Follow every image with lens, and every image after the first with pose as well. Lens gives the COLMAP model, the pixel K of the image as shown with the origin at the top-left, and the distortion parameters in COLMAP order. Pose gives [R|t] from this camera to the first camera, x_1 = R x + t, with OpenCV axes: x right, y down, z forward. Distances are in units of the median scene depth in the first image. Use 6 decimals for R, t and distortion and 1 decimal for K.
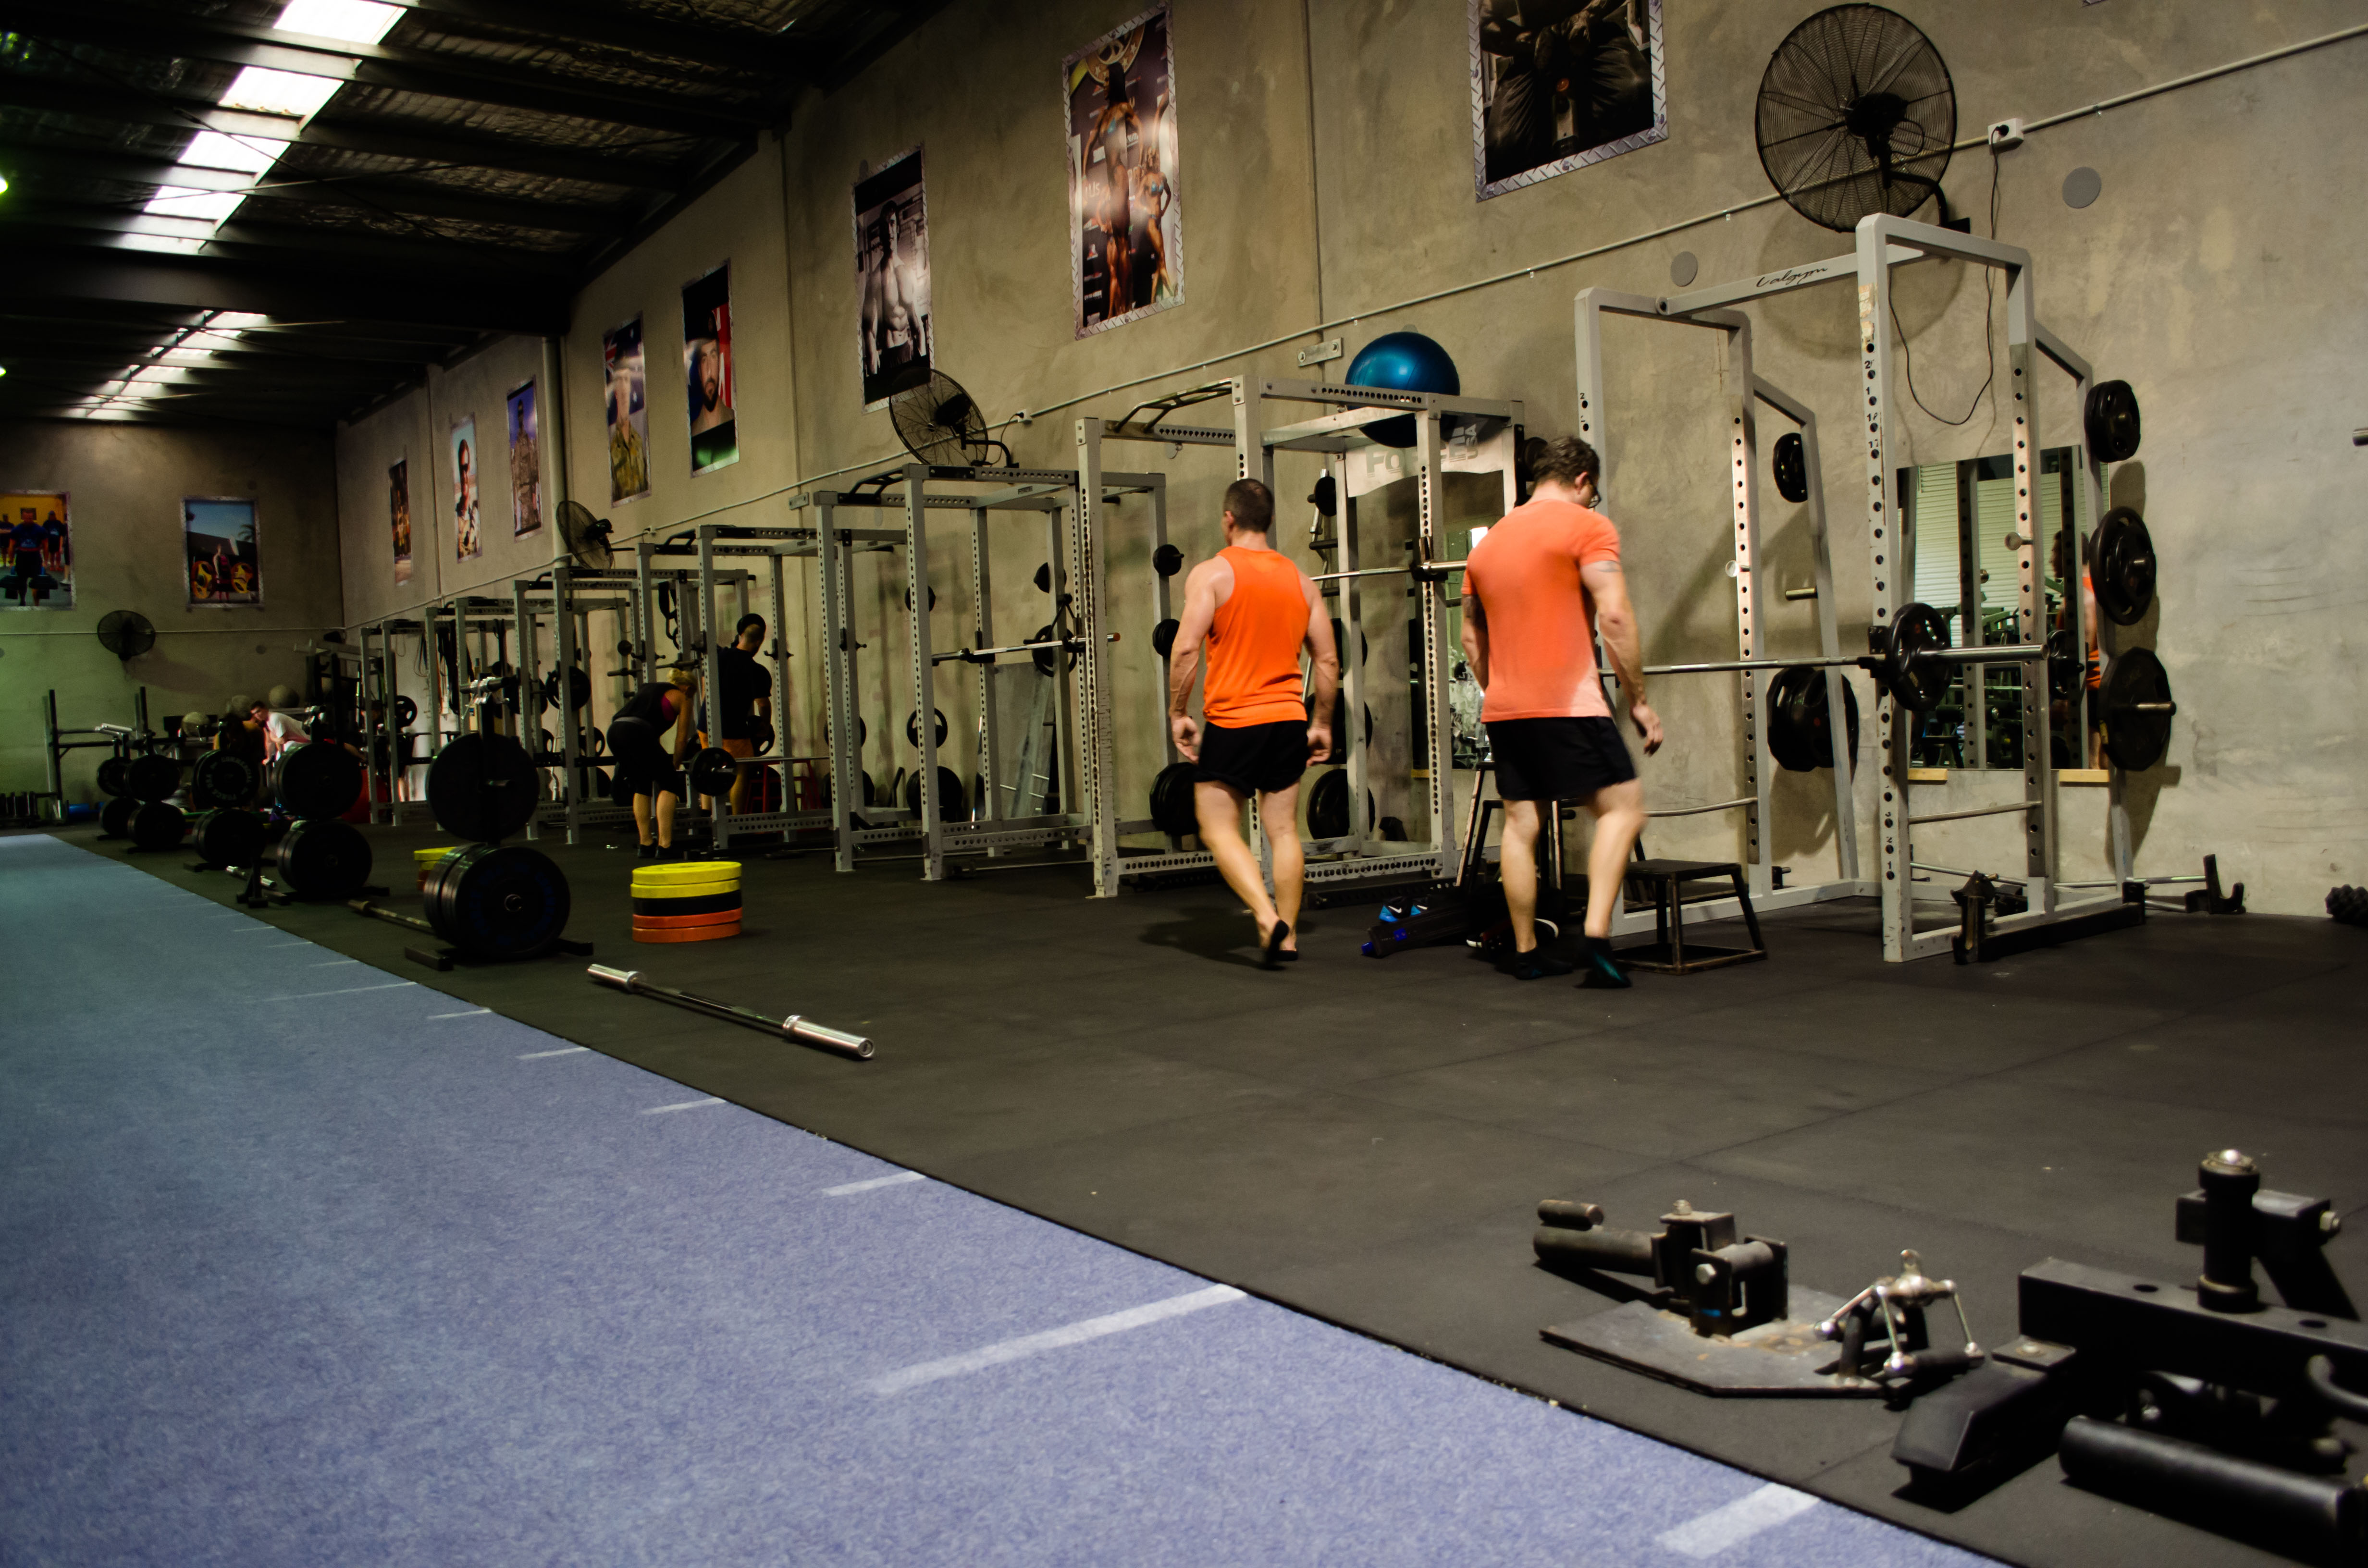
lens RADIAL K [[1844.2, 0, 1182.8], [0, 1844.2, 779.0], [0, 0, 1]] dist [-0.046351, -0.000398]
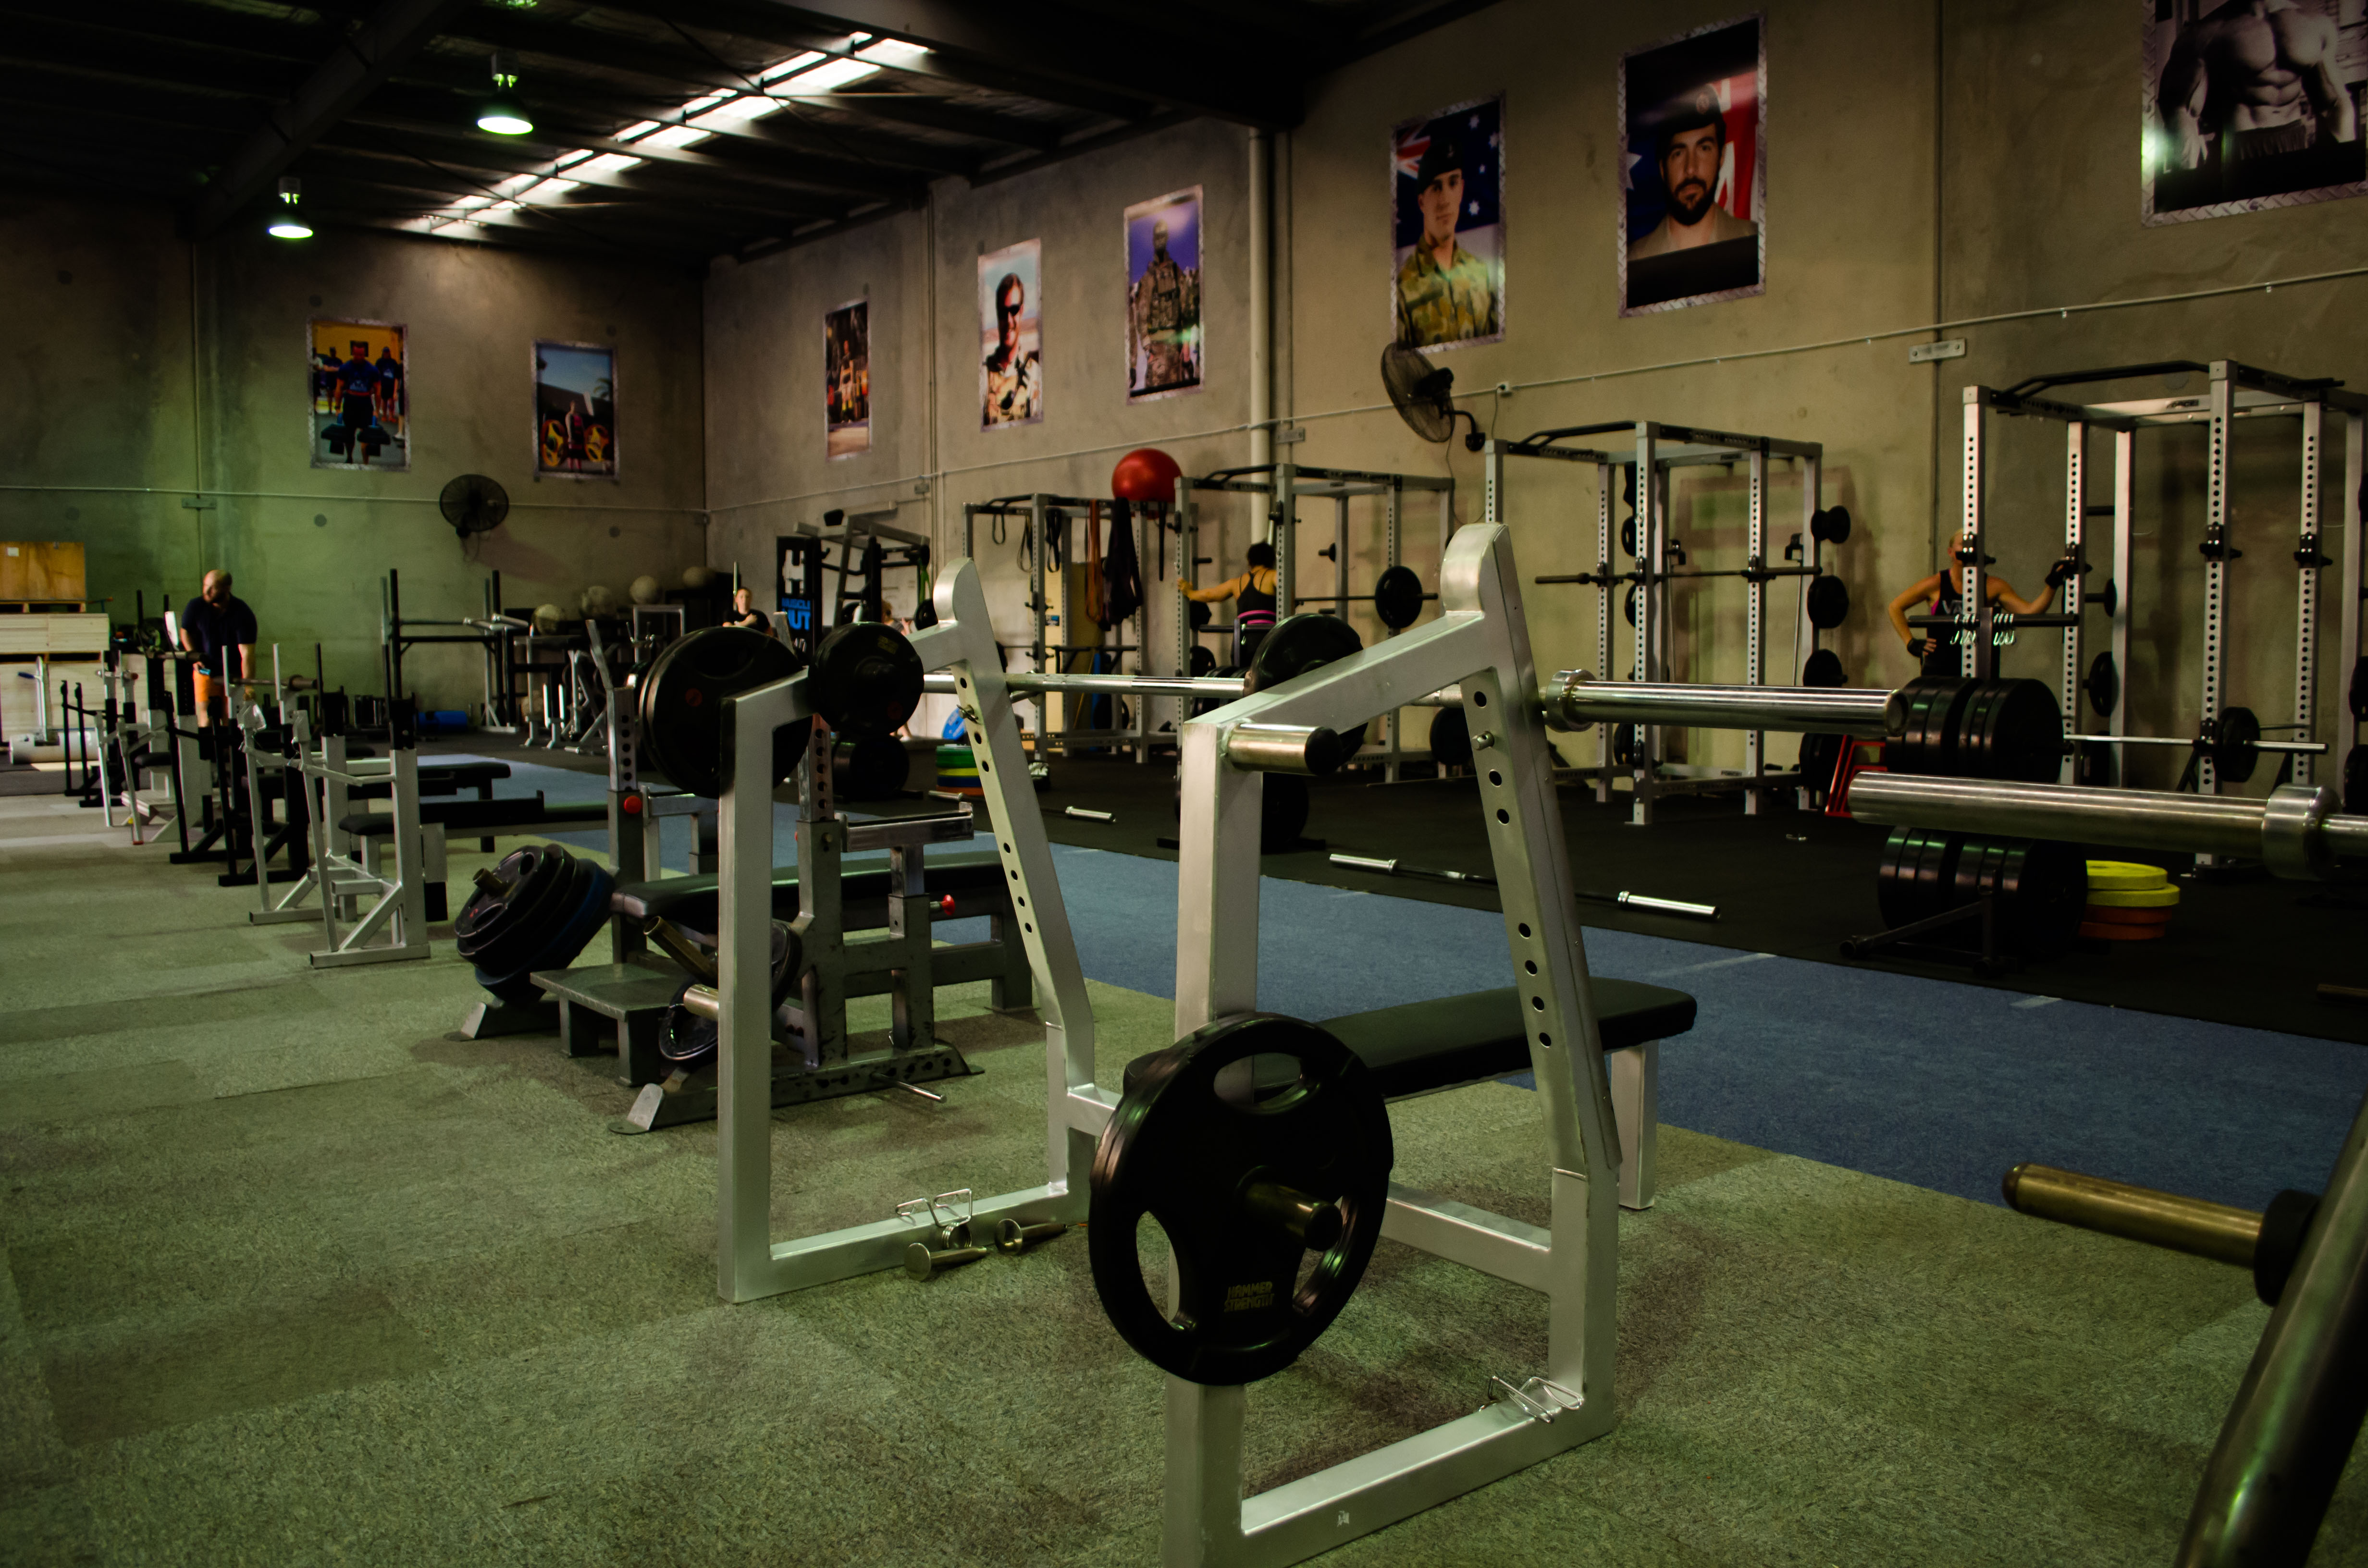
lens RADIAL K [[1844.2, 0, 1188.4], [0, 1844.2, 776.7], [0, 0, 1]] dist [-0.046351, -0.000398]
pose [[0.998285, 0.038966, 0.043686, -0.304459], [-0.040334, 0.998709, 0.030866, 0.003378], [-0.042427, -0.032575, 0.998568, 0.173516]]
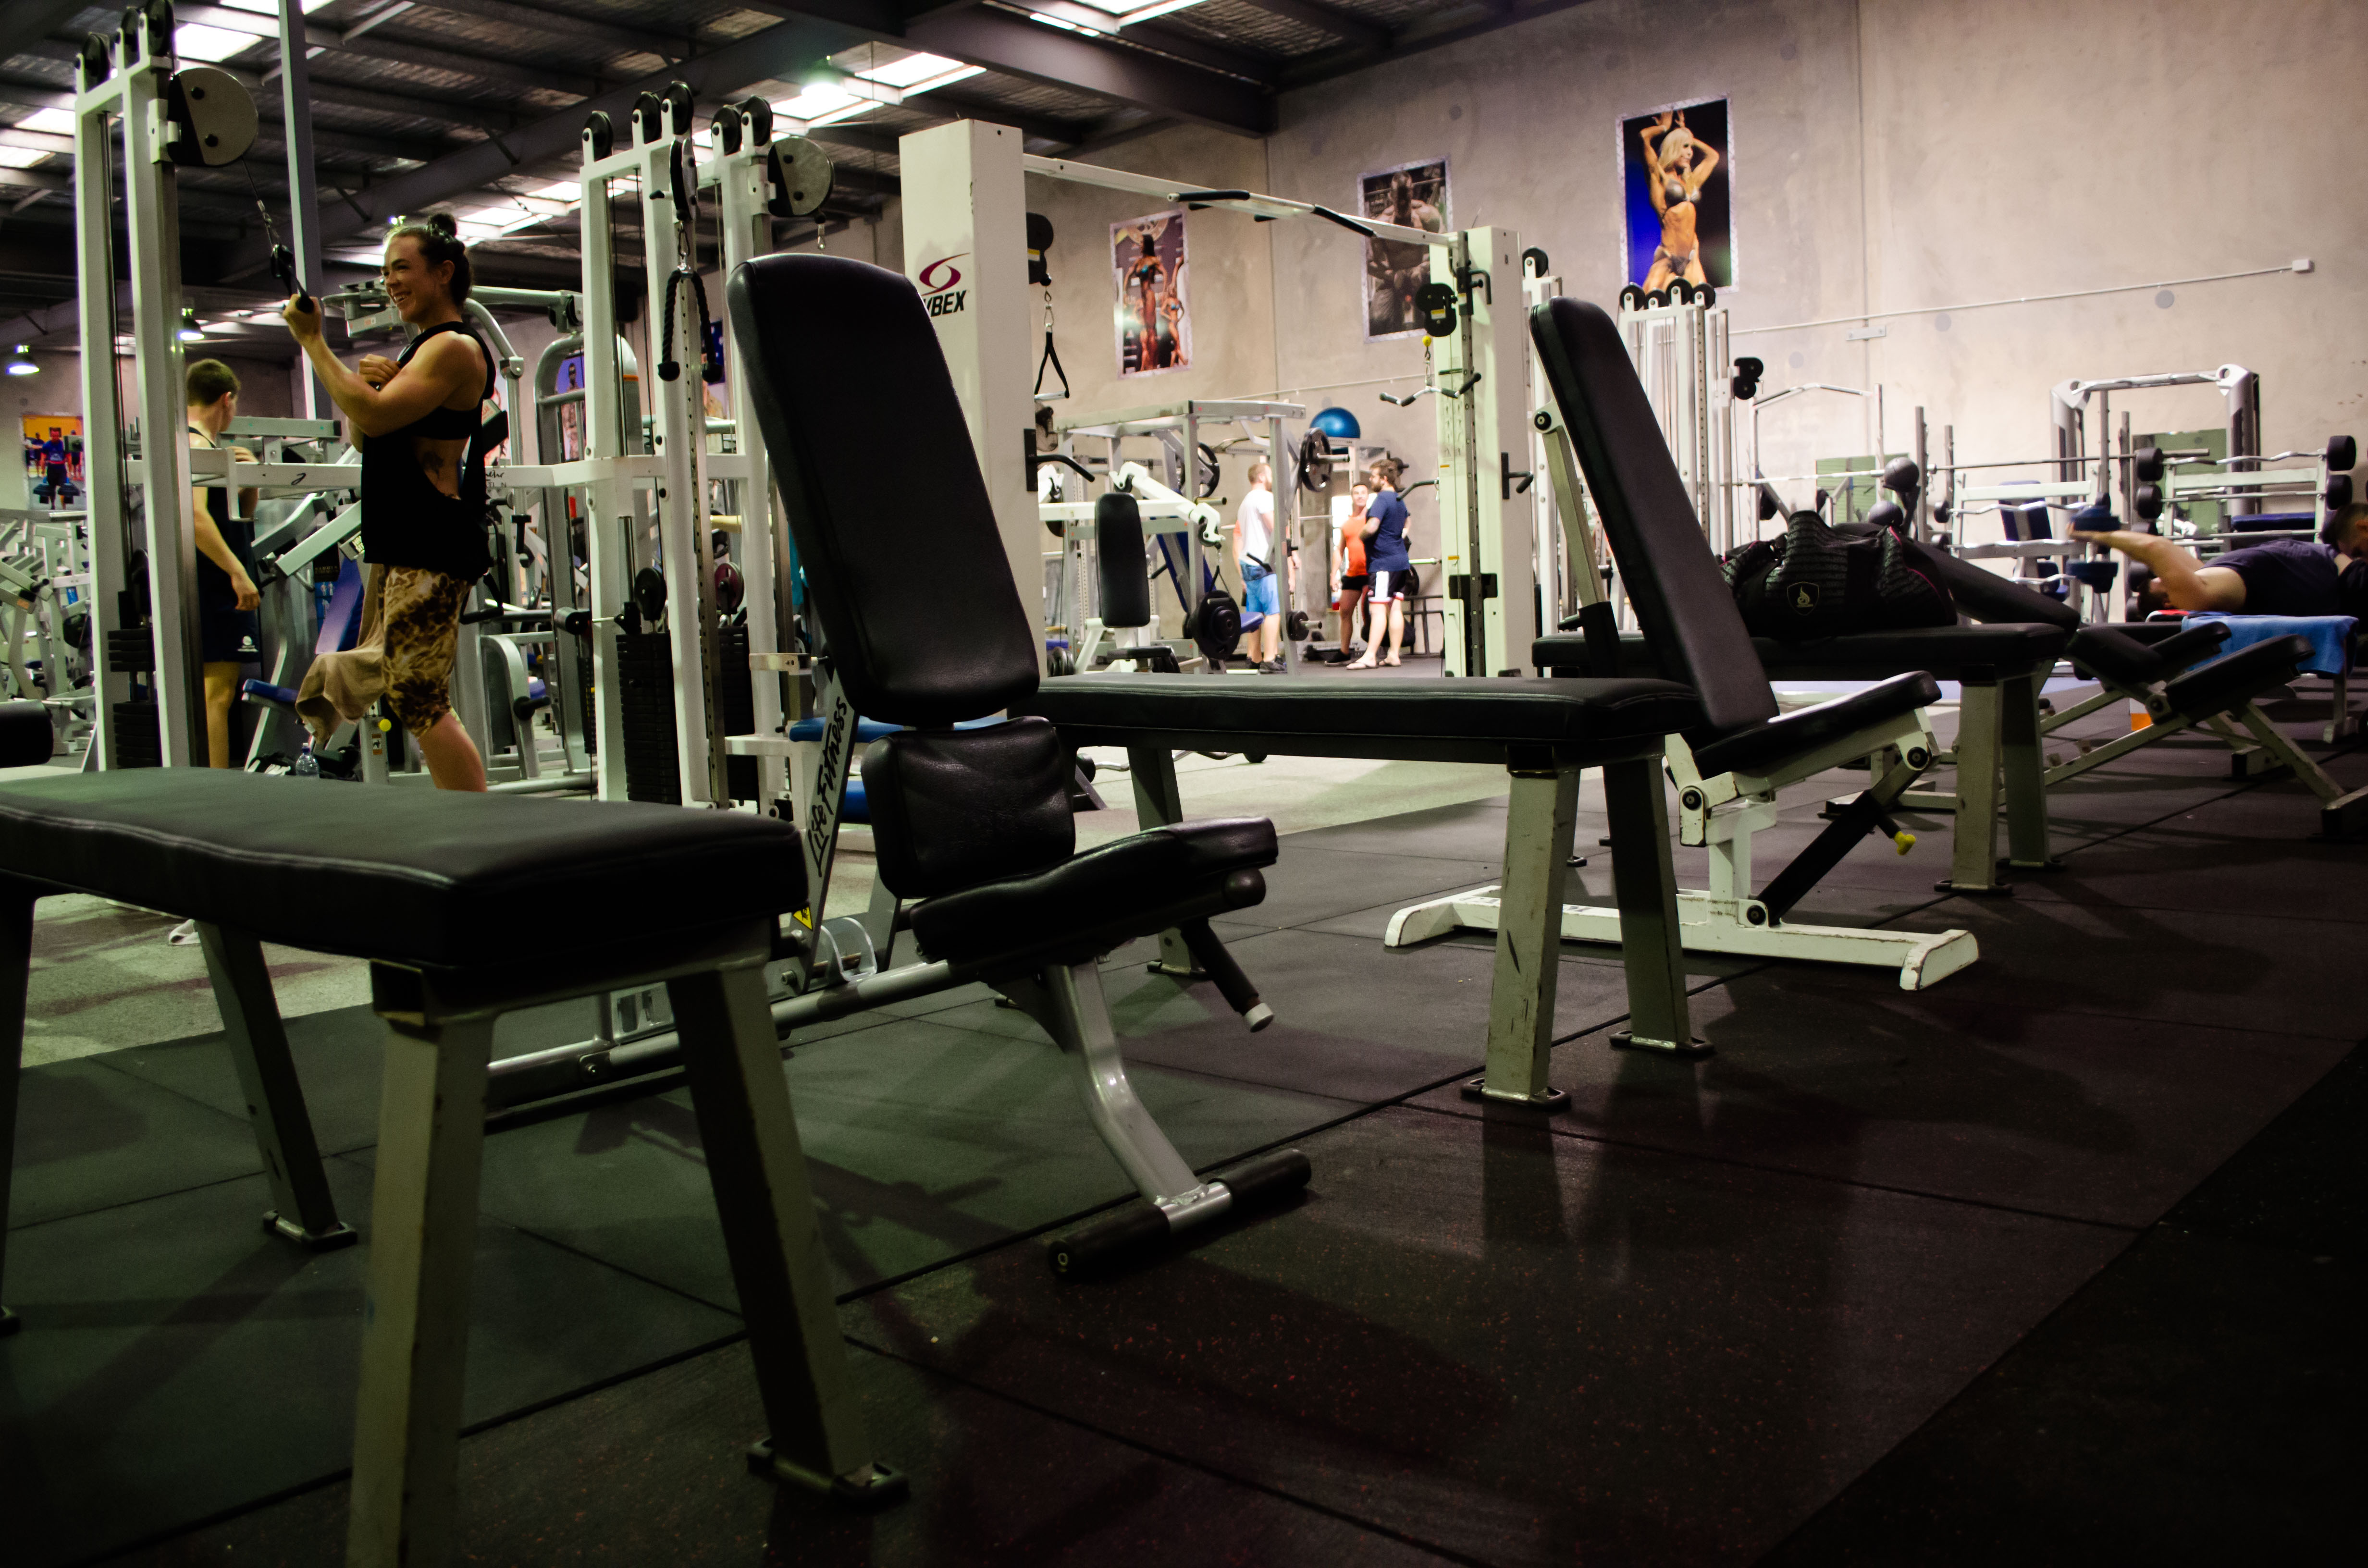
lens RADIAL K [[2013.6, 0, 1181.3], [0, 2013.6, 783.9], [0, 0, 1]] dist [-0.043570, -0.002828]
pose [[0.977755, -0.013910, 0.209286, -0.192927], [0.005560, 0.999167, 0.040432, 0.037019], [-0.209674, -0.038369, 0.977018, -0.449118]]
